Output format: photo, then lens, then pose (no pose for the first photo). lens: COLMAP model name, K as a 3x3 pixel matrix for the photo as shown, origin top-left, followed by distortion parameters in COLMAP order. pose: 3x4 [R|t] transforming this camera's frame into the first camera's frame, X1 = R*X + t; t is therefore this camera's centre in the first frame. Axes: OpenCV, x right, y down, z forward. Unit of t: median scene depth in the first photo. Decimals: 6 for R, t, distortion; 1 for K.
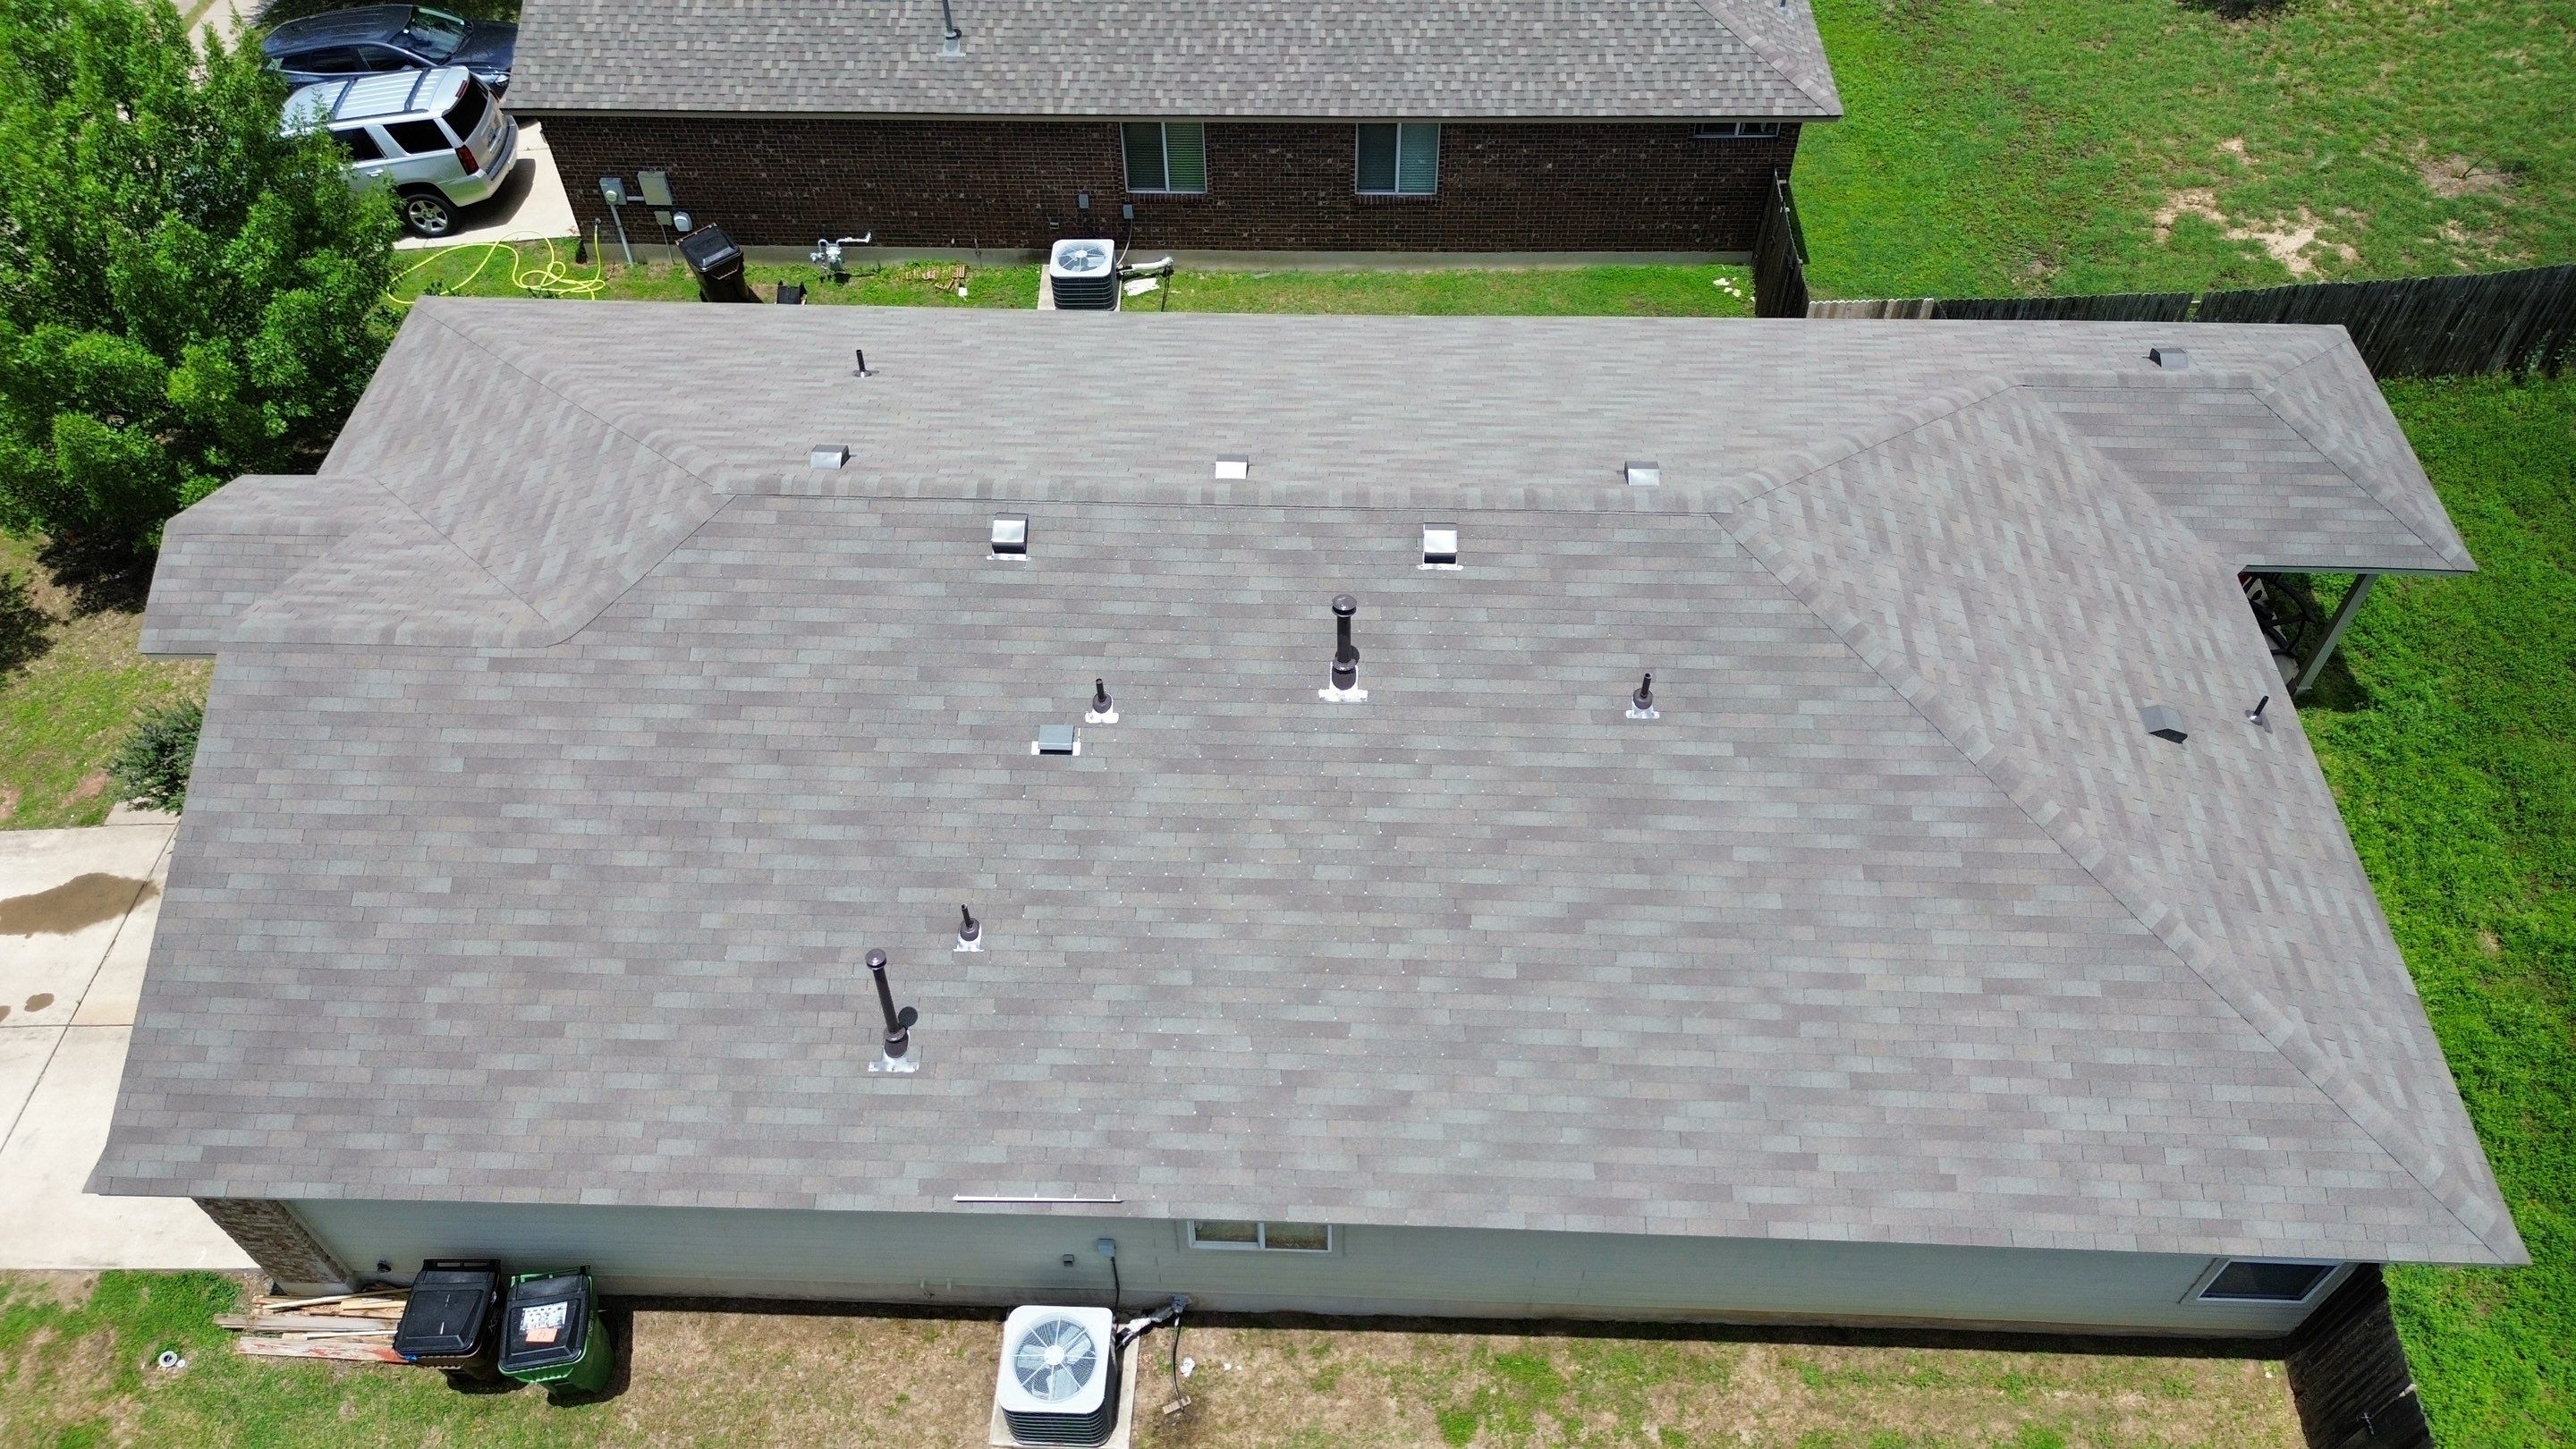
lens RADIAL K [[1829.6, 0, 1287.8], [0, 1829.6, 720.0], [0, 0, 1]] dist [0.065648, -0.066772]
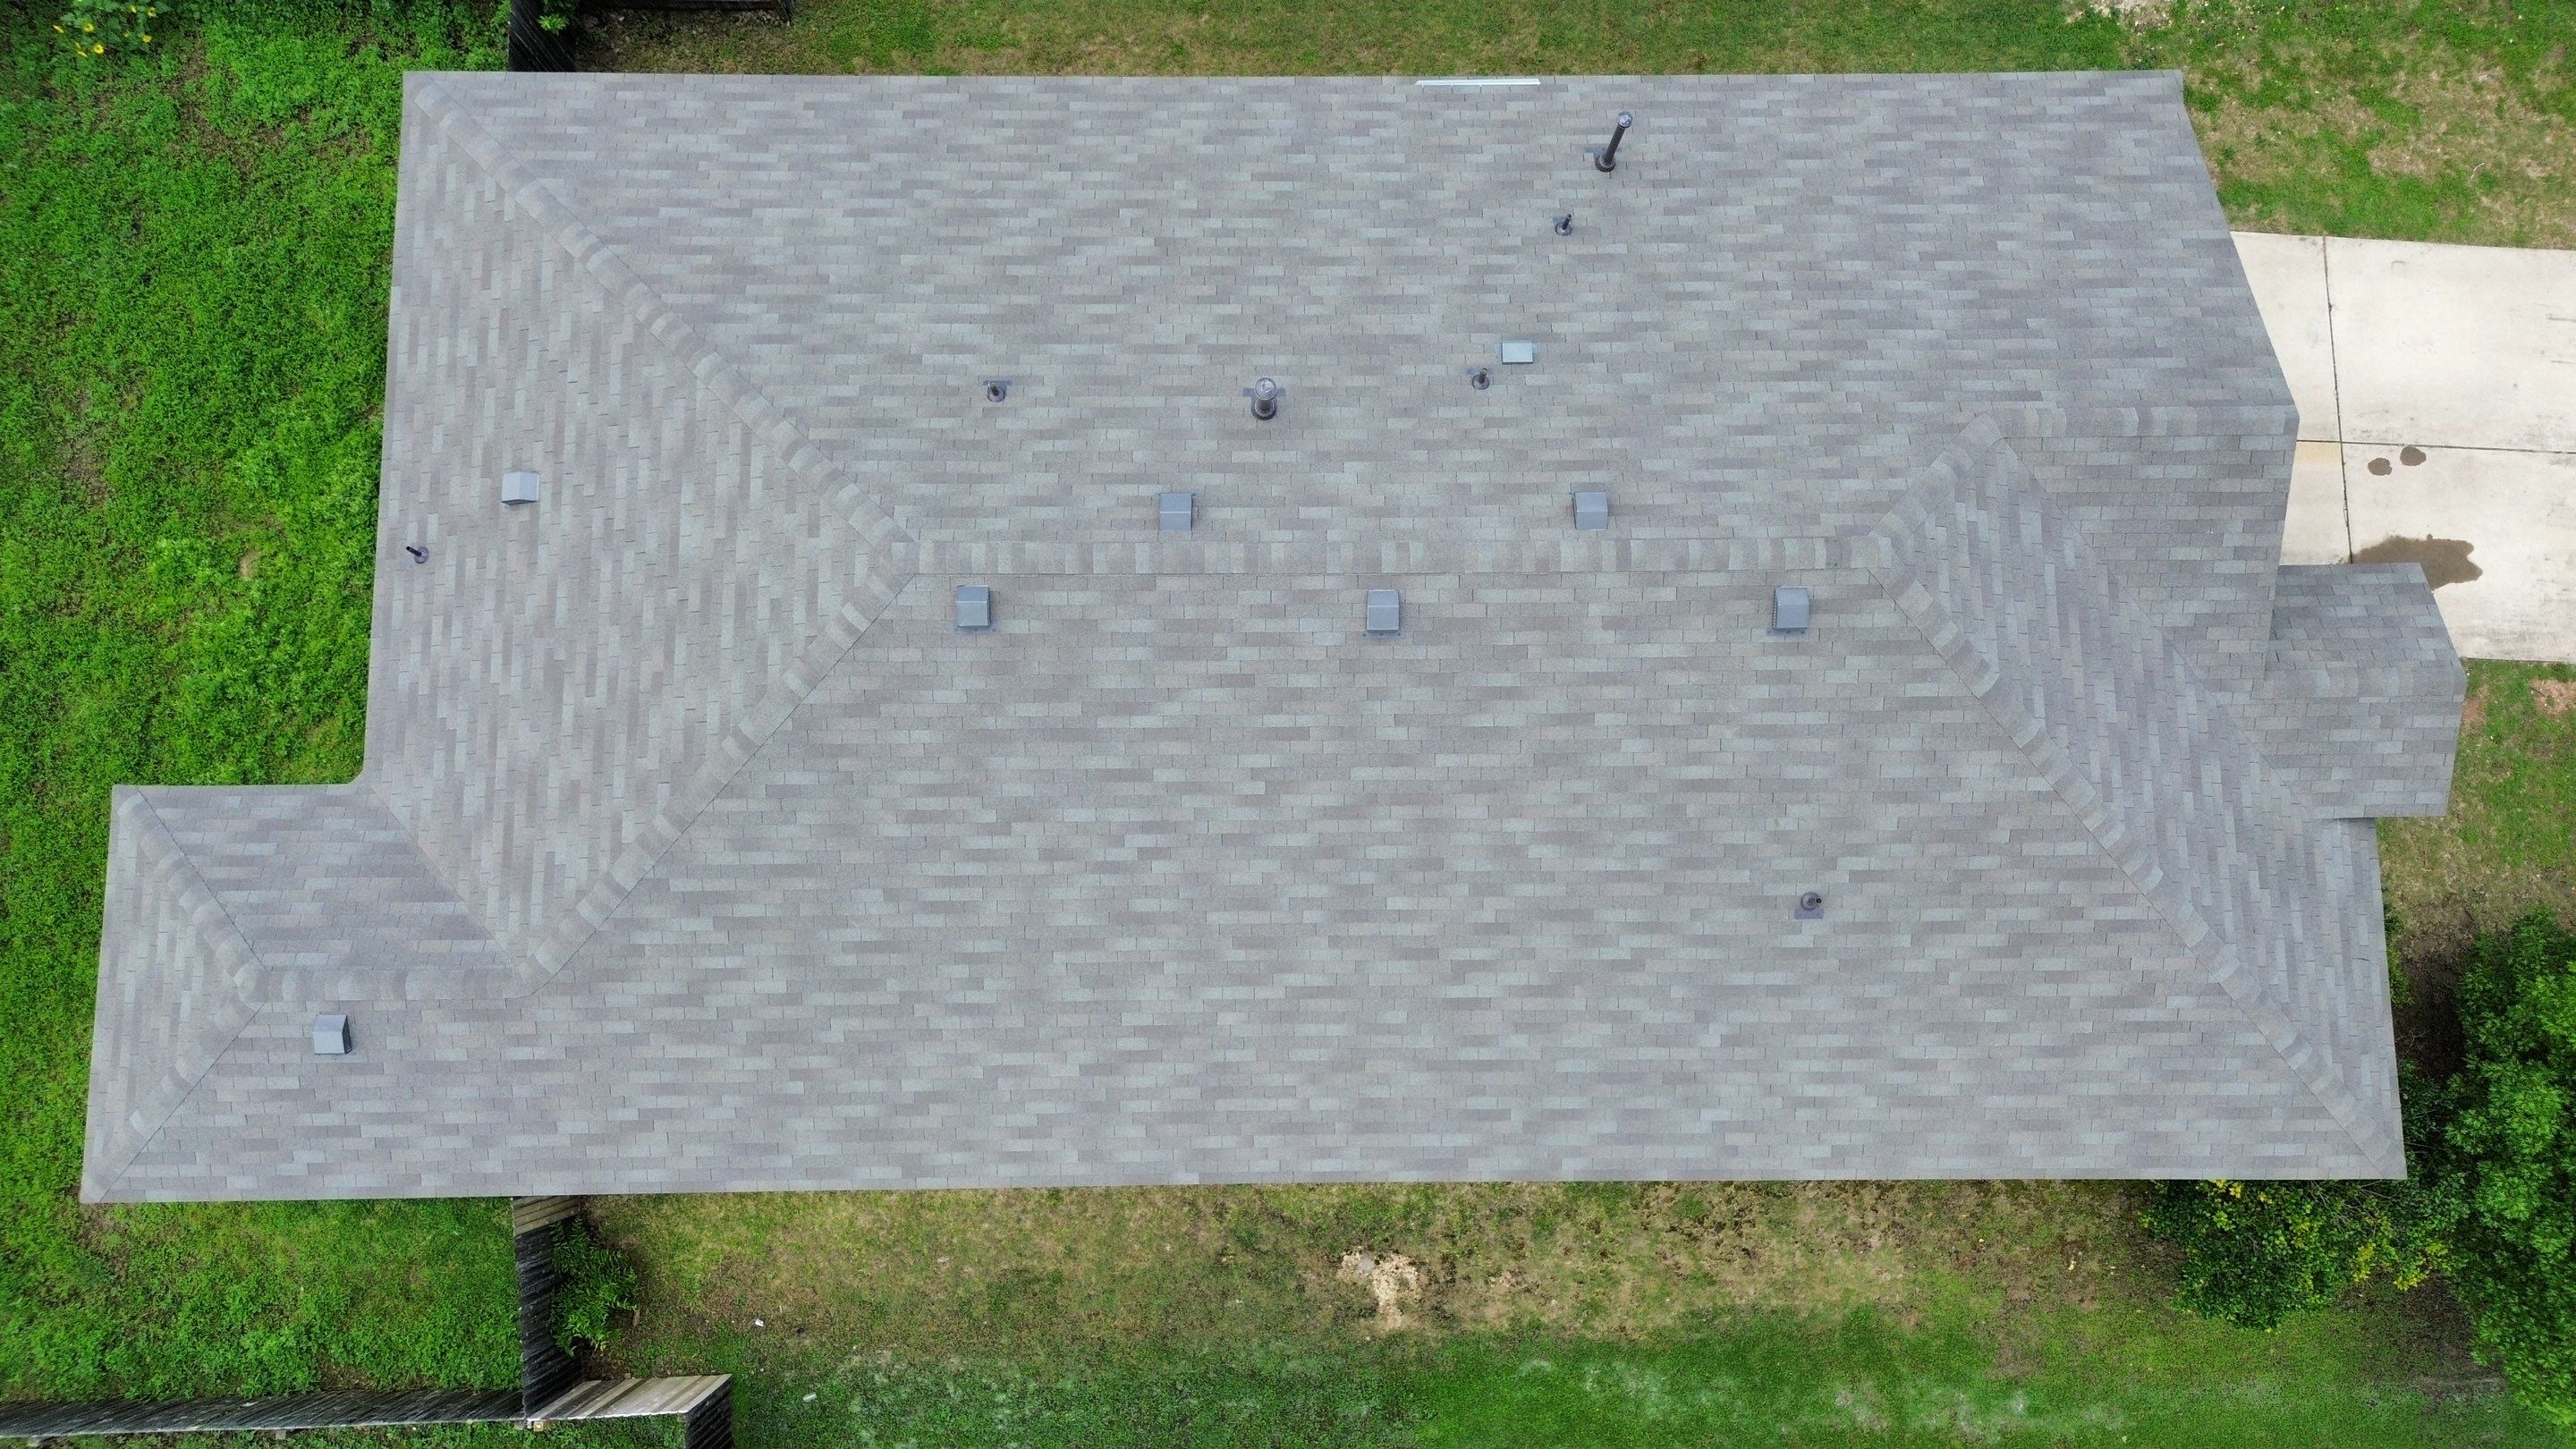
lens RADIAL K [[1829.6, 0, 1287.0], [0, 1829.6, 720.3], [0, 0, 1]] dist [0.065648, -0.066772]
pose [[-0.999015, 0.043184, -0.010189, 0.036909], [-0.036156, -0.659227, 0.751074, -0.986788], [0.025718, 0.750703, 0.660139, 0.413851]]
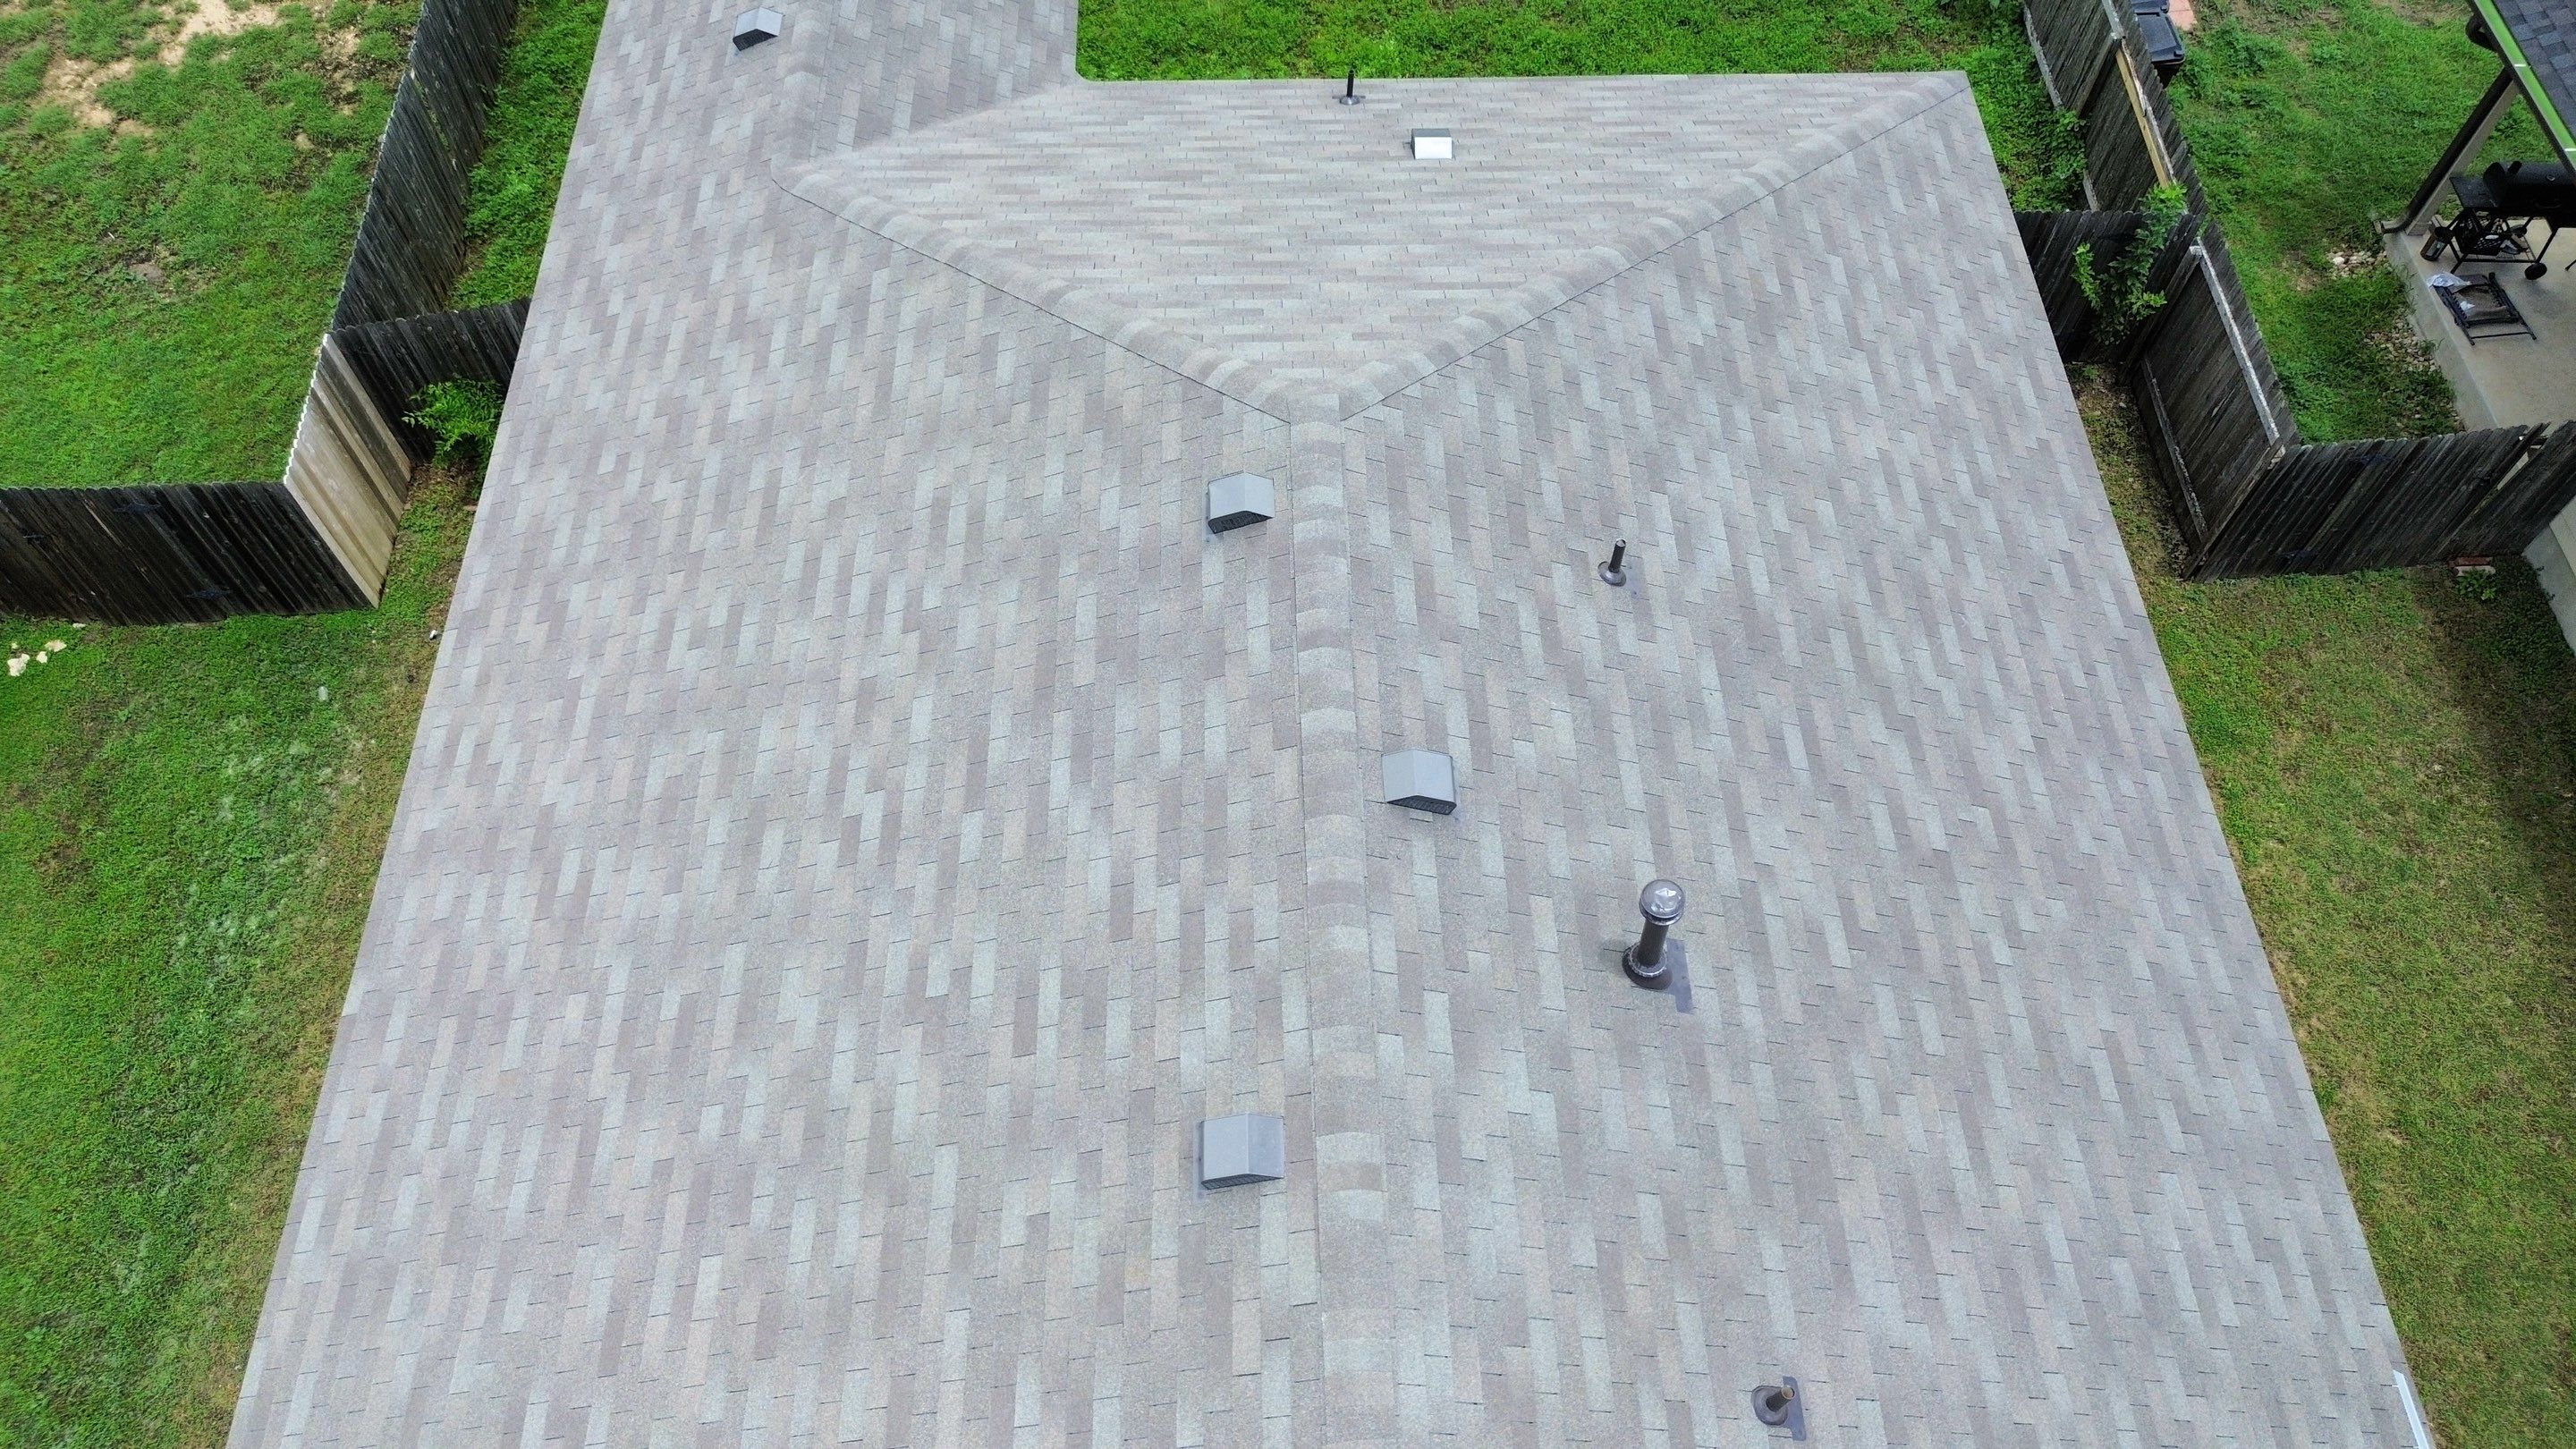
lens RADIAL K [[1829.6, 0, 1290.3], [0, 1829.6, 714.5], [0, 0, 1]] dist [0.065648, -0.066772]
pose [[-0.065362, -0.836411, 0.544192, -0.215766], [0.746908, 0.320632, 0.582514, -0.484406], [-0.661707, 0.444535, 0.603765, 0.686603]]
